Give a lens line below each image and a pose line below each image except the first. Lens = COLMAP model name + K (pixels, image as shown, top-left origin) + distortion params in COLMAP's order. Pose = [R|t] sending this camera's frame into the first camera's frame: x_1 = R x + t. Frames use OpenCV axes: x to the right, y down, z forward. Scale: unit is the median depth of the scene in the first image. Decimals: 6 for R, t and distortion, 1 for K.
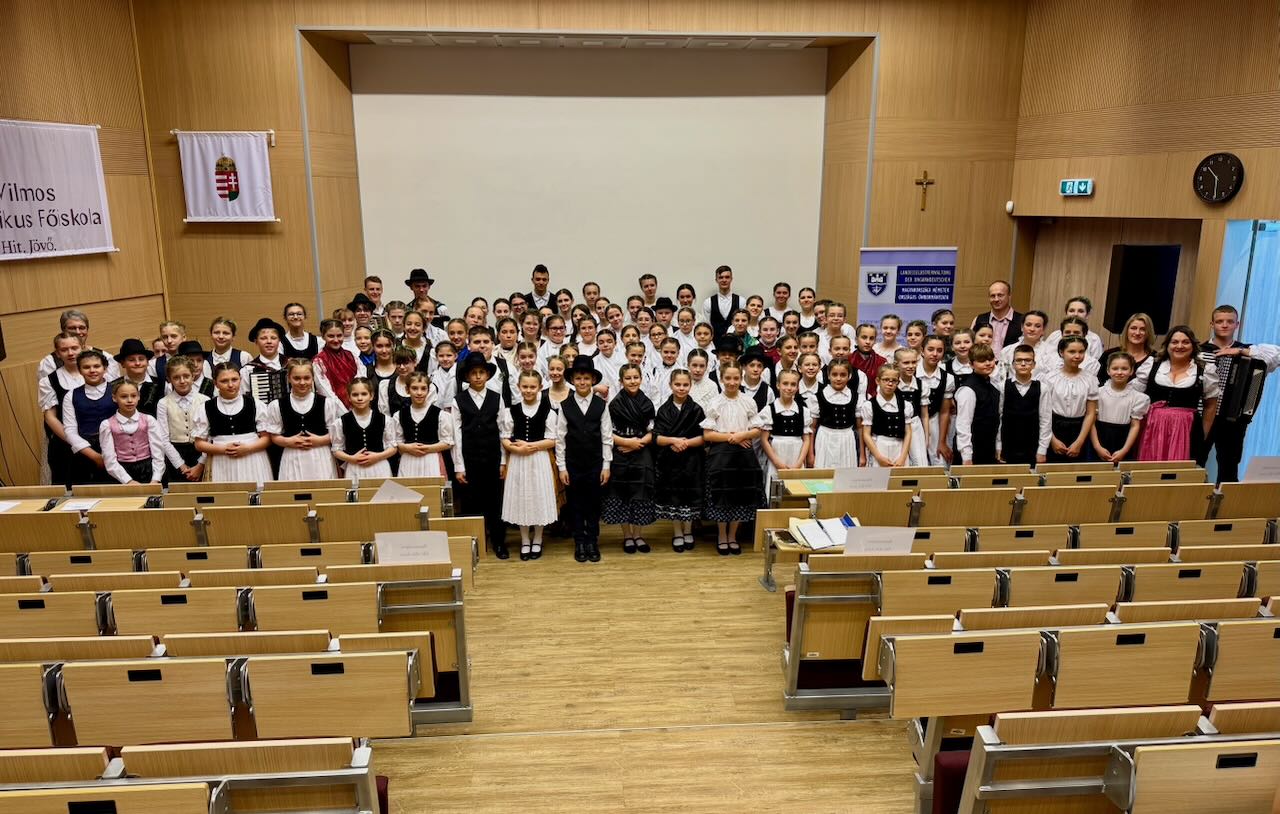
lens RADIAL K [[879.5, 0, 647.8], [0, 879.5, 414.1], [0, 0, 1]] dist [0.036229, 0.004528]
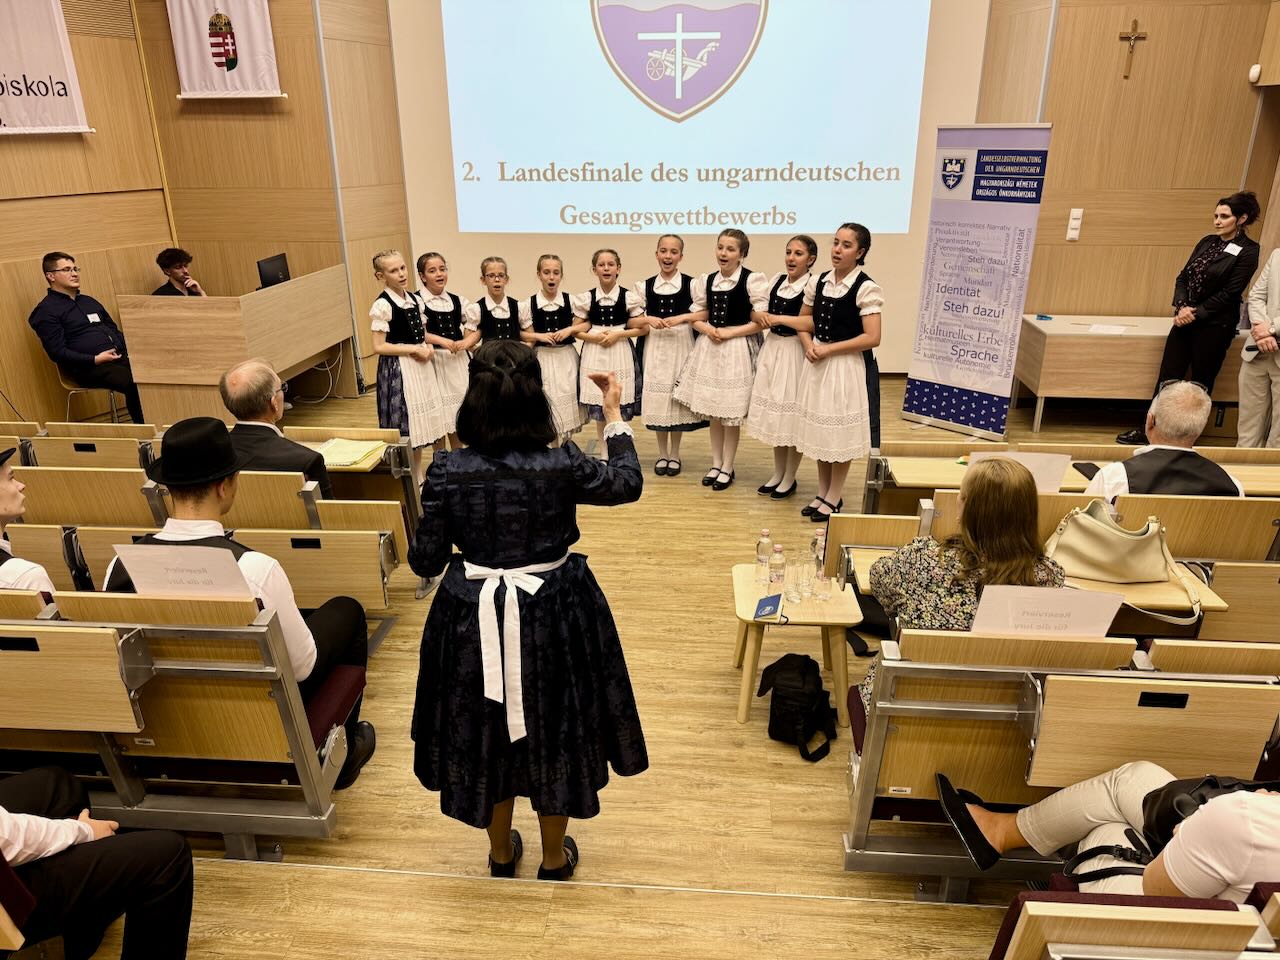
lens RADIAL K [[908.5, 0, 644.3], [0, 908.5, 476.6], [0, 0, 1]] dist [-0.002380, 0.000168]
pose [[0.989756, 0.051006, -0.133350, 0.039920], [-0.032050, 0.989546, 0.140613, -0.000342], [0.139128, -0.134899, 0.981043, 0.187775]]
